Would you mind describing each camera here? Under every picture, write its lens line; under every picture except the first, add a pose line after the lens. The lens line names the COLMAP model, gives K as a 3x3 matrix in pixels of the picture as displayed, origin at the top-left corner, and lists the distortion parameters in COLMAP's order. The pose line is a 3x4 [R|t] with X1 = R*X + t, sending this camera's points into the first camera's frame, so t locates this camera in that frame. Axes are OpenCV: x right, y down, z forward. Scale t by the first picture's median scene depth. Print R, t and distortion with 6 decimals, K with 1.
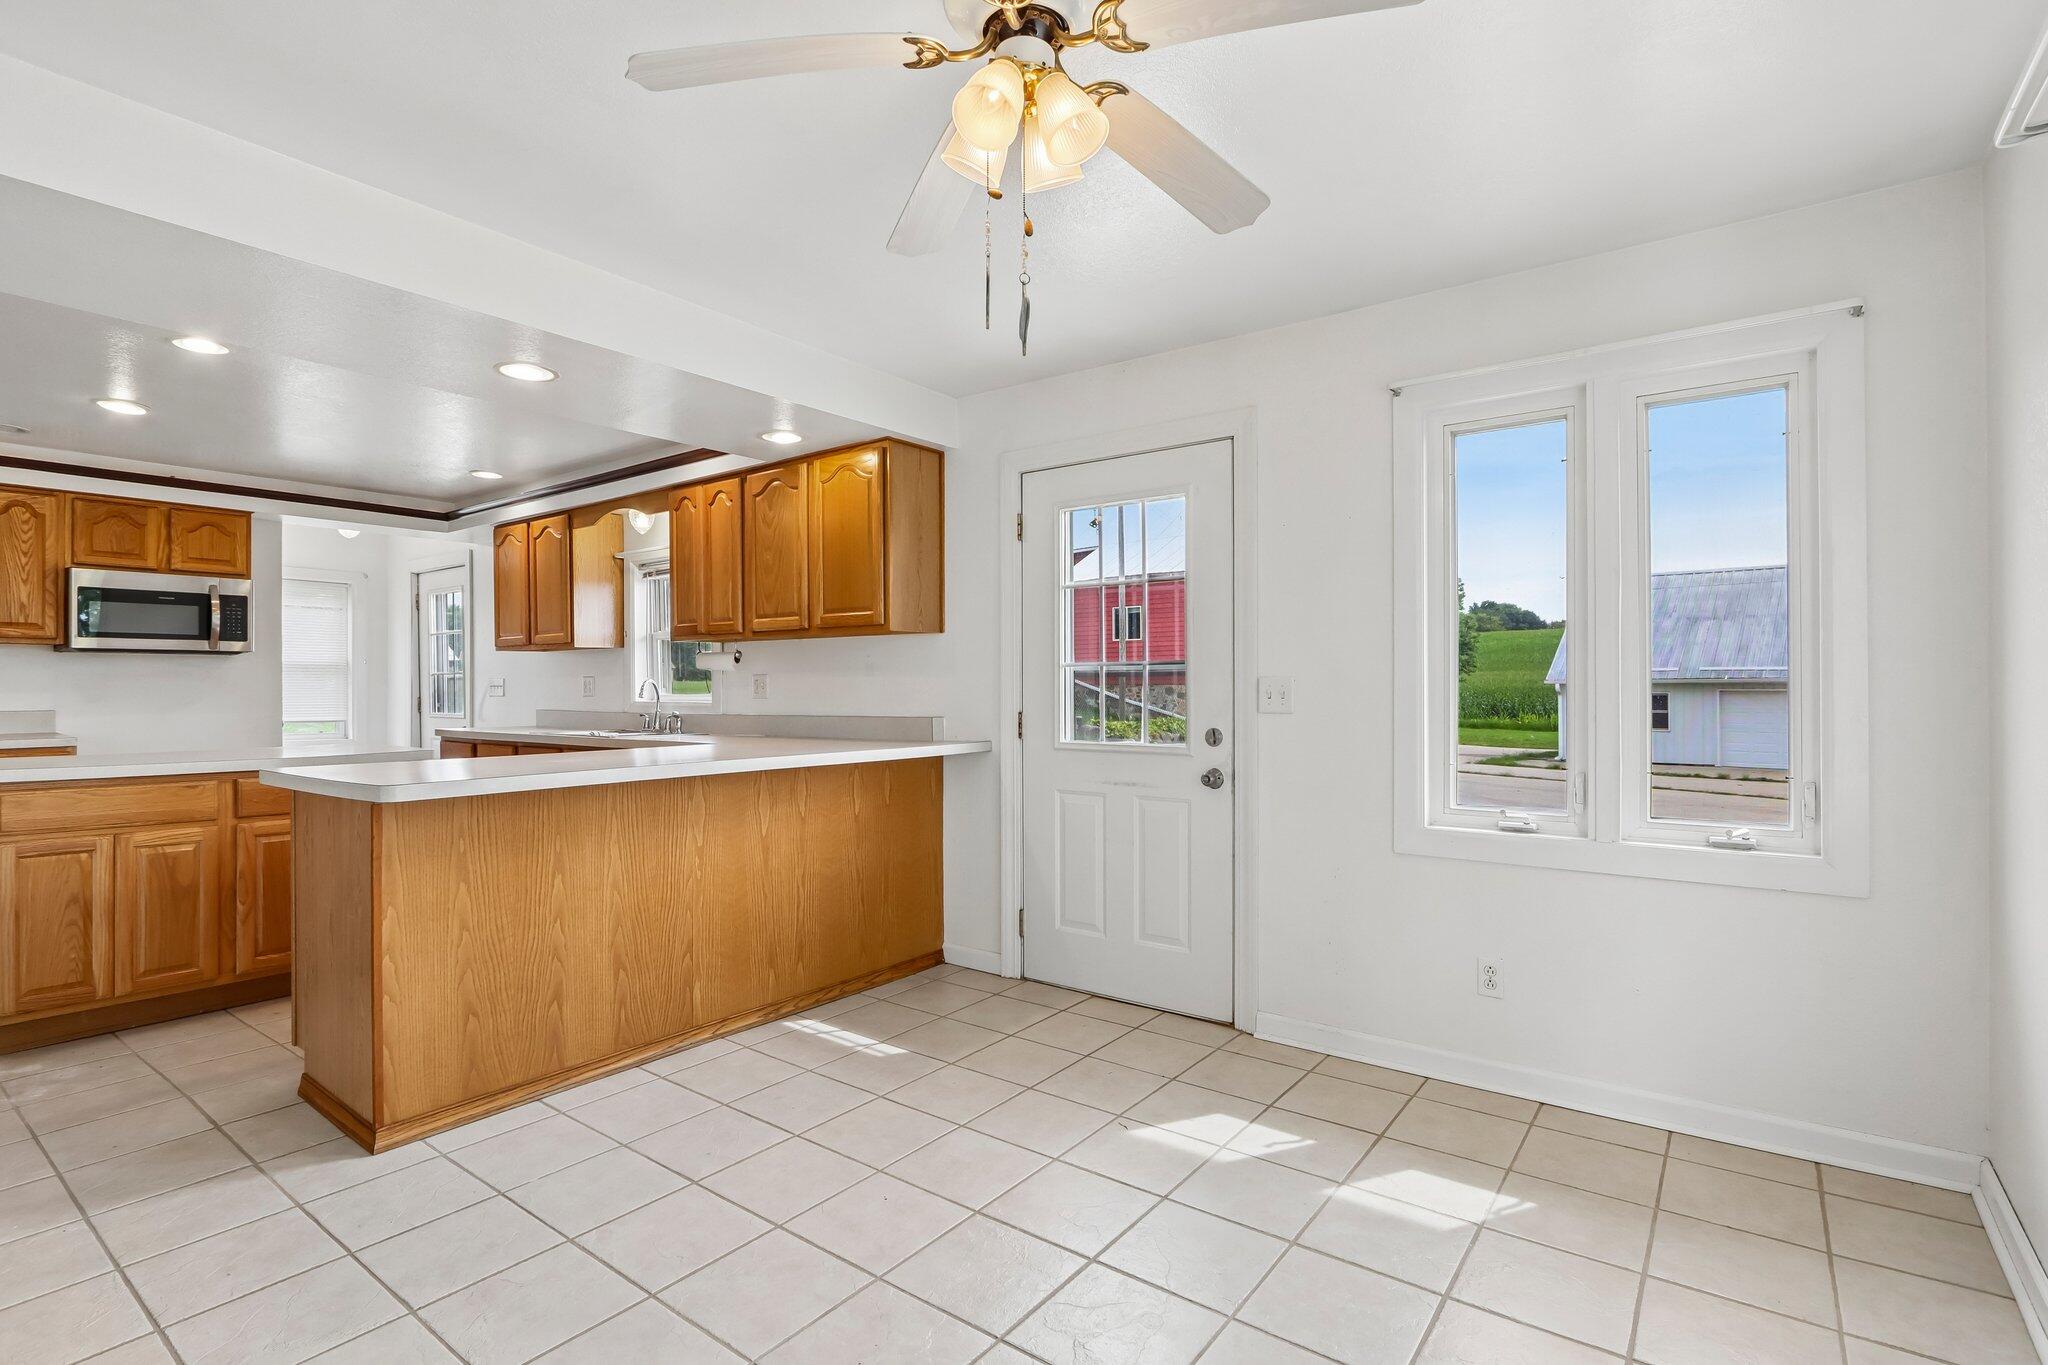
lens RADIAL K [[966.2, 0, 1031.7], [0, 966.2, 684.5], [0, 0, 1]] dist [-0.001587, -0.000228]
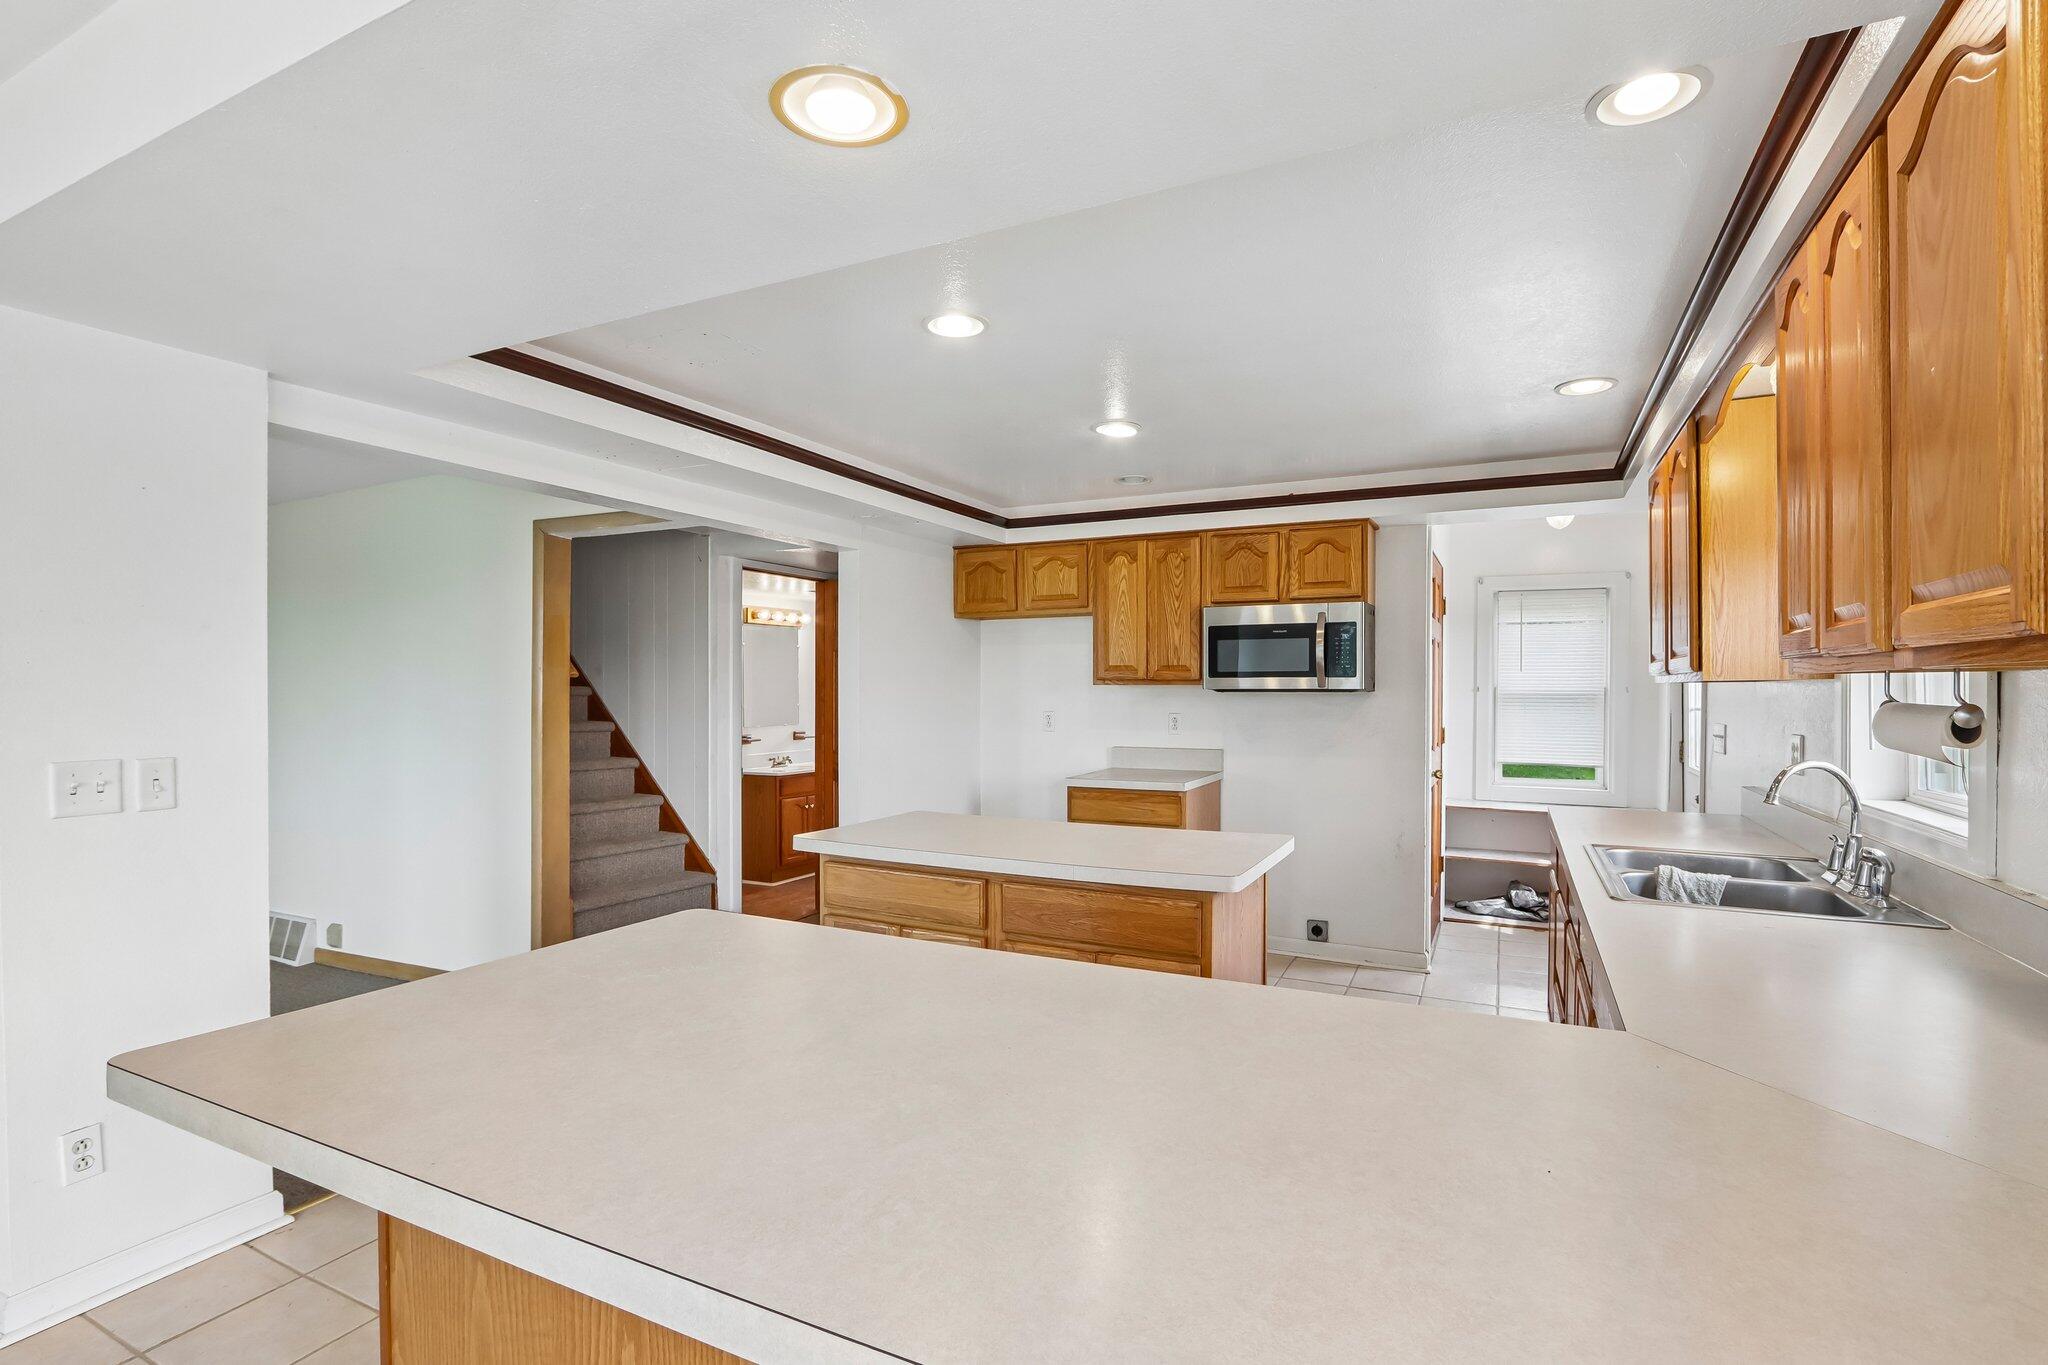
lens RADIAL K [[966.2, 0, 1030.1], [0, 966.2, 695.4], [0, 0, 1]] dist [-0.001587, -0.000228]
pose [[0.193286, 0.006914, -0.981118, -0.057322], [-0.003394, 0.999974, 0.006378, -0.033930], [0.981137, 0.002097, 0.193305, 0.585701]]
